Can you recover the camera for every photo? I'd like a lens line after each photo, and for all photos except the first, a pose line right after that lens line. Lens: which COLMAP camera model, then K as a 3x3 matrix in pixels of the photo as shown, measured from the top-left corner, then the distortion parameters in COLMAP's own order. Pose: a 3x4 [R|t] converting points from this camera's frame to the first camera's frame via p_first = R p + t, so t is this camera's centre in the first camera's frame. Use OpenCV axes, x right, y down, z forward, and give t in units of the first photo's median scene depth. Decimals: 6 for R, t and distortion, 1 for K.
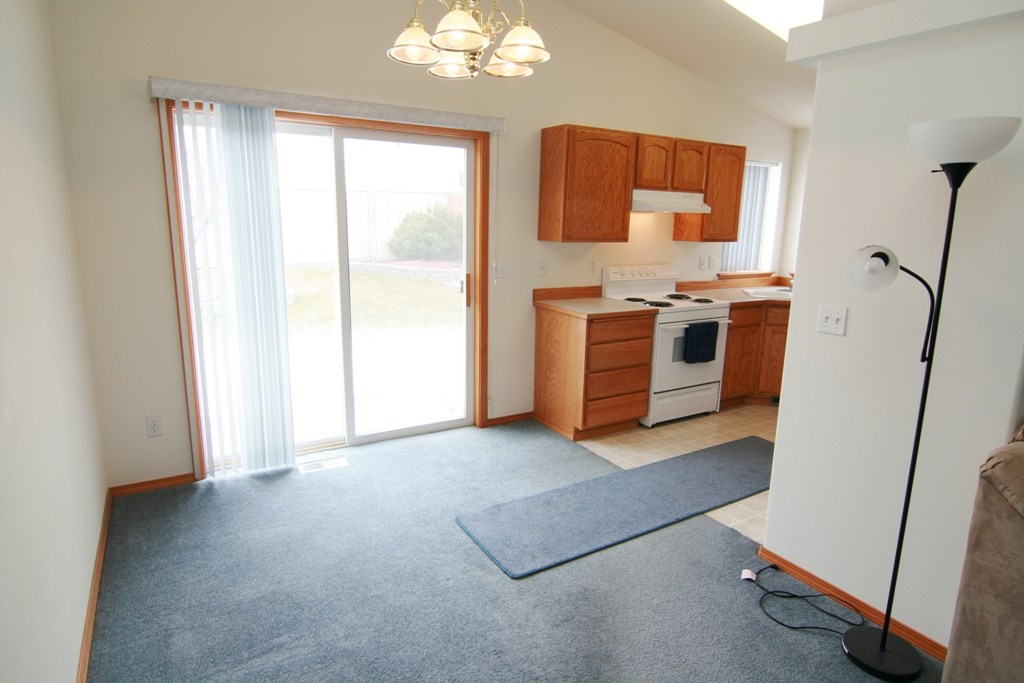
lens RADIAL K [[581.7, 0, 518.9], [0, 581.7, 344.7], [0, 0, 1]] dist [-0.012163, -0.004859]
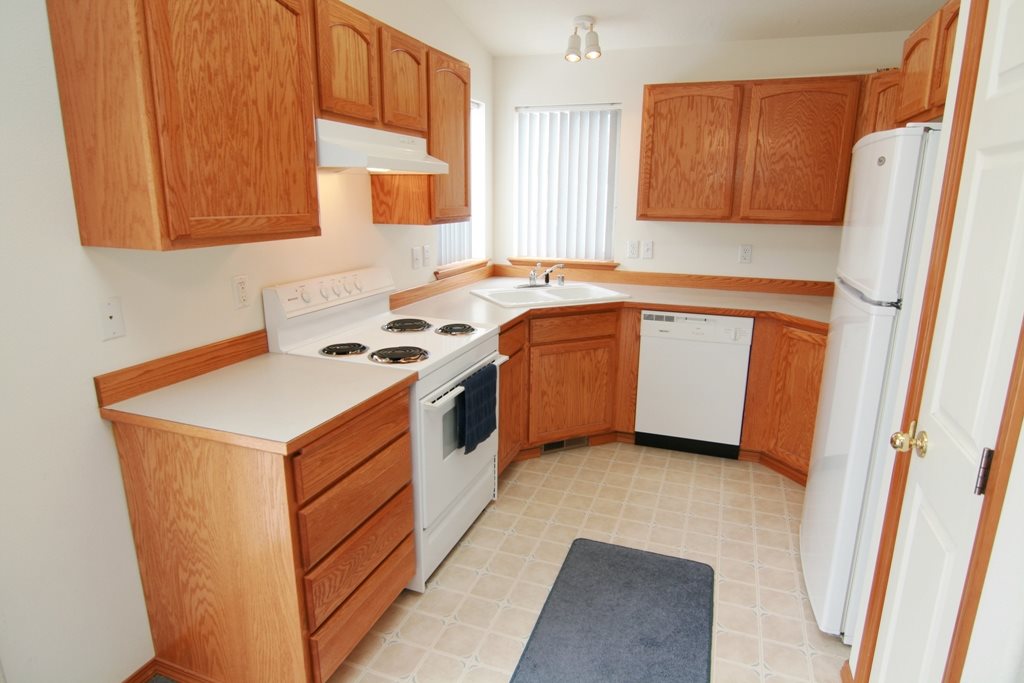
lens RADIAL K [[581.7, 0, 516.0], [0, 581.7, 340.6], [0, 0, 1]] dist [-0.012163, -0.004859]
pose [[0.781147, -0.166210, 0.601817, 0.017383], [0.140732, 0.985981, 0.089641, -0.112860], [-0.608280, 0.014672, 0.793587, 0.537991]]
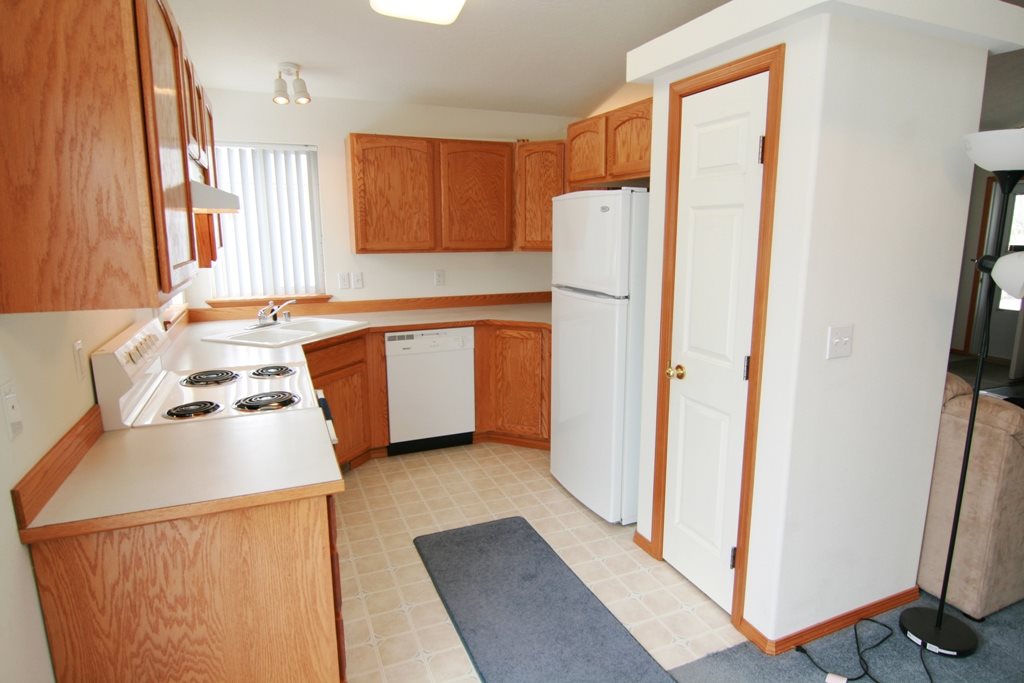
lens RADIAL K [[581.7, 0, 519.9], [0, 581.7, 340.4], [0, 0, 1]] dist [-0.012163, -0.004859]
pose [[0.142641, -0.209341, 0.967383, -0.187282], [0.215286, 0.960539, 0.176116, -0.158288], [-0.966077, 0.183142, 0.182080, 0.700832]]
